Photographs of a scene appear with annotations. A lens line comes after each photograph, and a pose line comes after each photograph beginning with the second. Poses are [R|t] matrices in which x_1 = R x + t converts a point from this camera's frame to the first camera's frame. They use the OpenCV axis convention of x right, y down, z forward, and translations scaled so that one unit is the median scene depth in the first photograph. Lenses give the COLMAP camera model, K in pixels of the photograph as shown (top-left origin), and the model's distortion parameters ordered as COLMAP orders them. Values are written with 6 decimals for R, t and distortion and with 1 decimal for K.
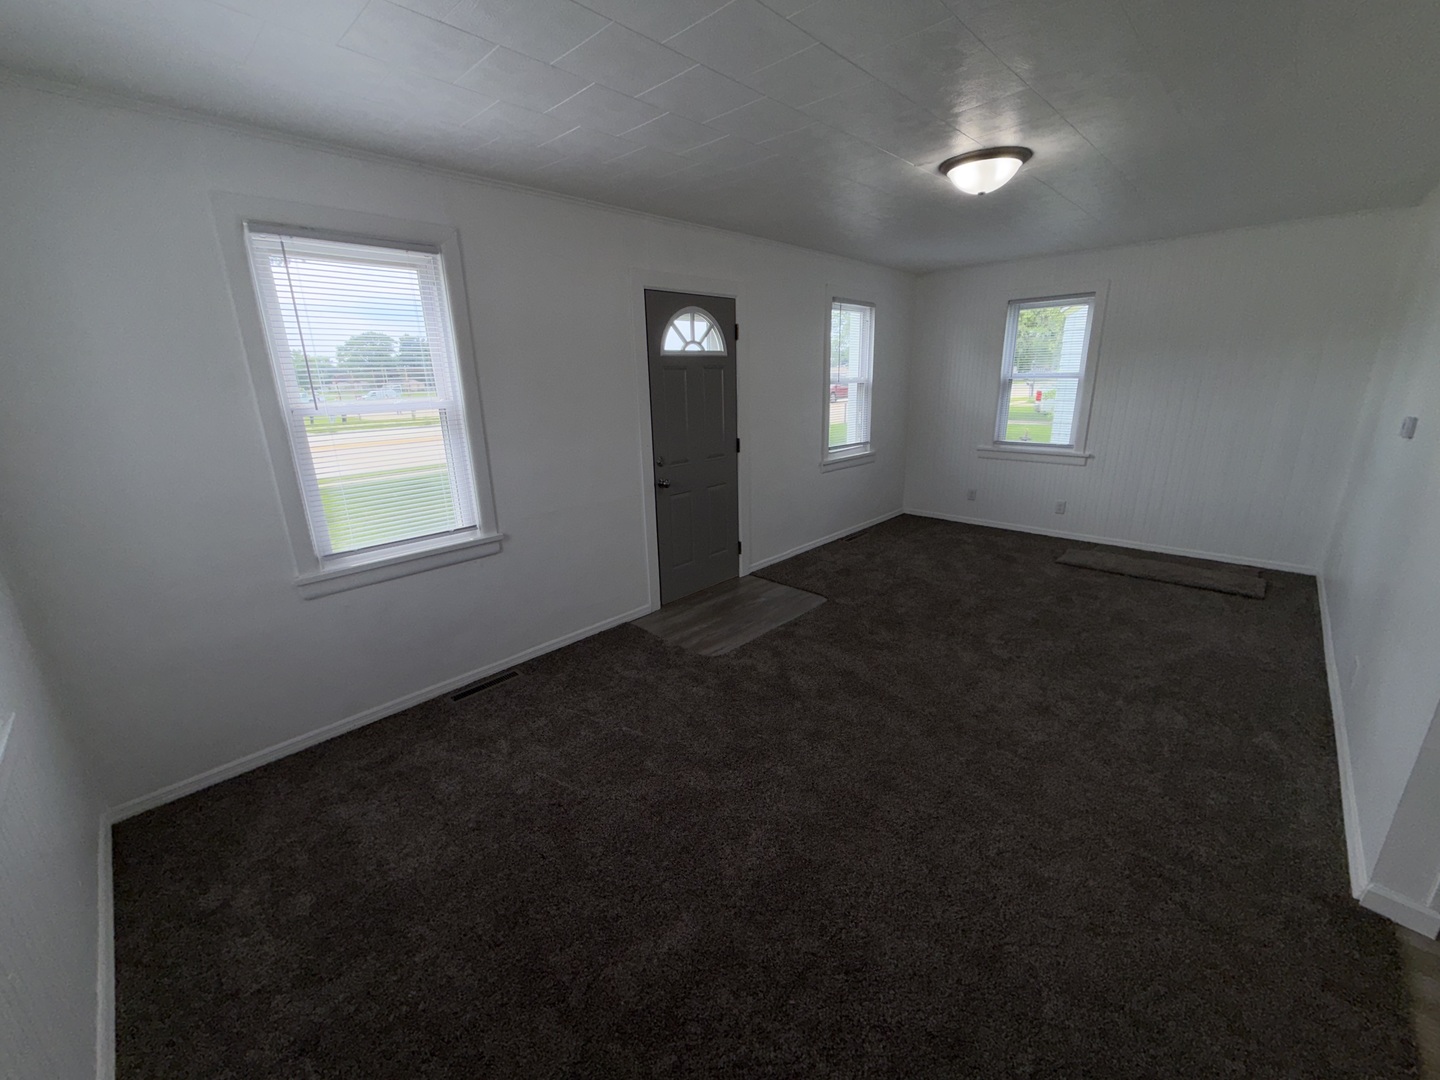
lens RADIAL K [[577.1, 0, 720.0], [0, 577.1, 540.0], [0, 0, 1]] dist [0.008710, -0.000133]
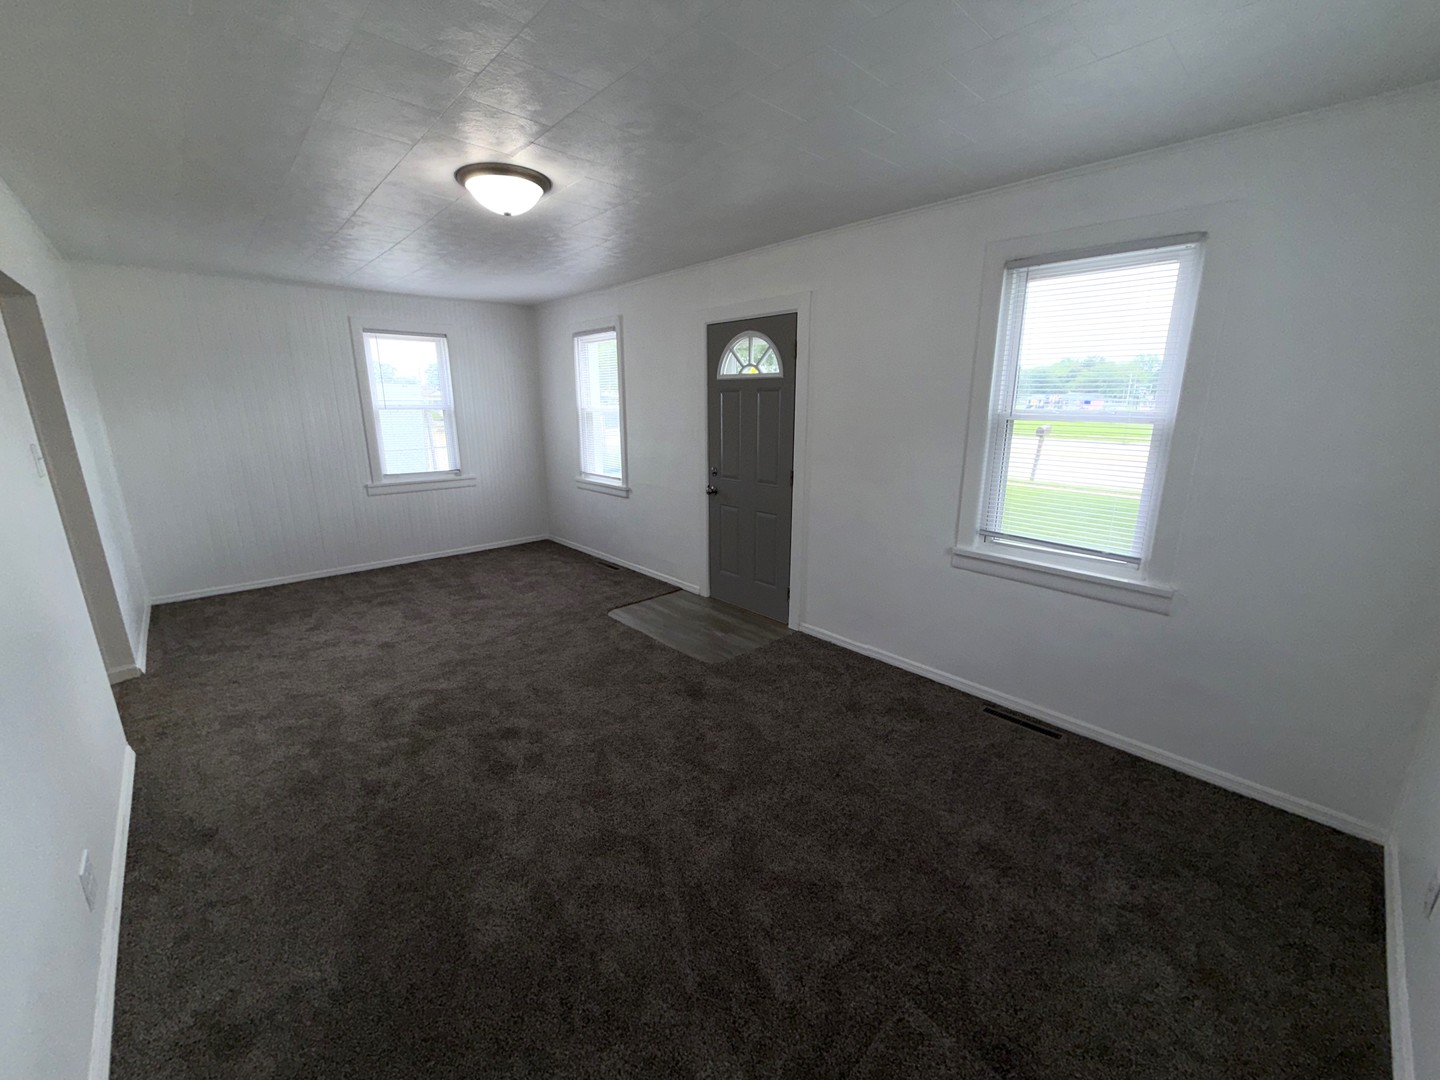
lens RADIAL K [[577.7, 0, 720.0], [0, 577.7, 540.0], [0, 0, 1]] dist [-0.001048, 0.000002]
pose [[-0.060409, 0.265787, -0.962137, 1.009996], [-0.269685, 0.923705, 0.272103, -0.318397], [0.961052, 0.275911, 0.015878, 1.009549]]
